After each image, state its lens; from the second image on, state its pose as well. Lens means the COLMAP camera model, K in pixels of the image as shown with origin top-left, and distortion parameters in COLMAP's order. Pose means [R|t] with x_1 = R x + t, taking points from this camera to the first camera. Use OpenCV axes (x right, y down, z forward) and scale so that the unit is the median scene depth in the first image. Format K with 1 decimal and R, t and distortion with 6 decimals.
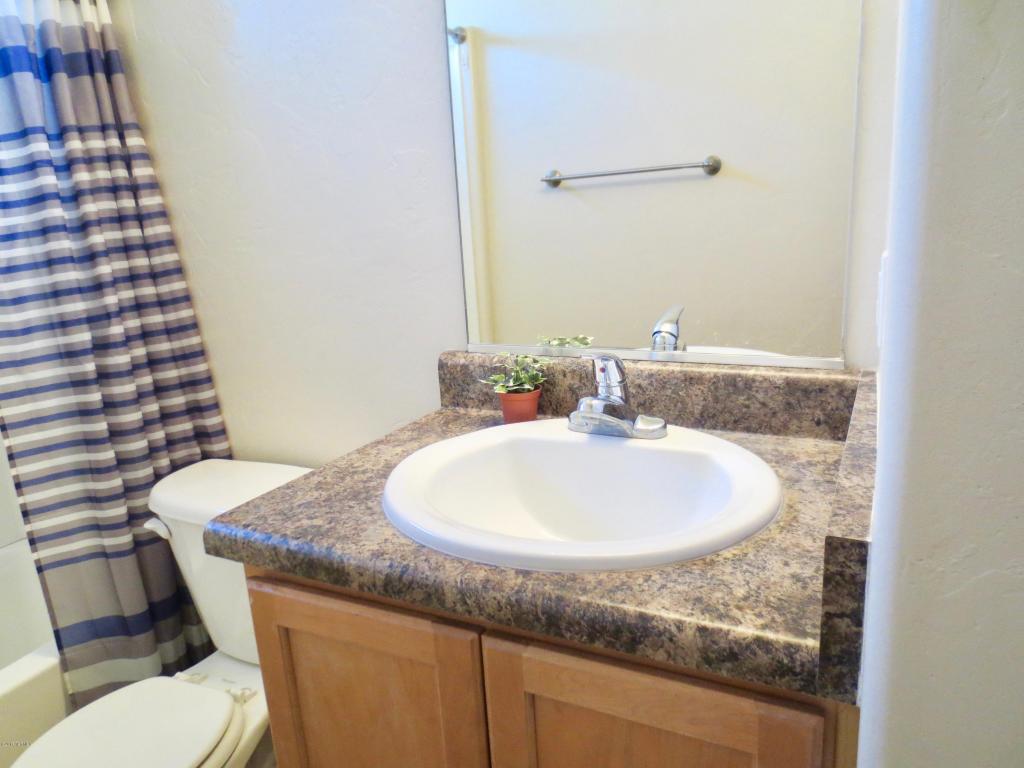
lens RADIAL K [[739.6, 0, 508.3], [0, 739.6, 384.7], [0, 0, 1]] dist [-0.021558, 0.019716]
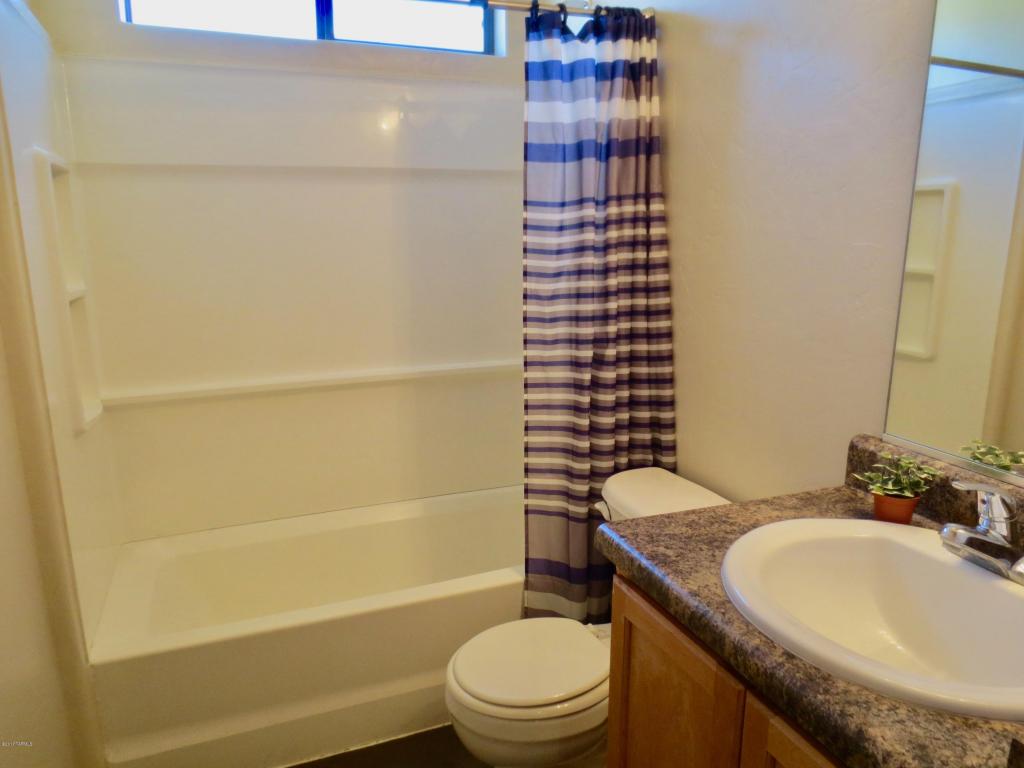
lens RADIAL K [[731.8, 0, 512.0], [0, 731.8, 384.0], [0, 0, 1]] dist [-0.026169, 0.007190]
pose [[0.751501, 0.205221, -0.627001, 0.152798], [-0.207320, 0.975703, 0.070867, -0.074506], [0.626310, 0.076734, 0.775788, -0.099170]]
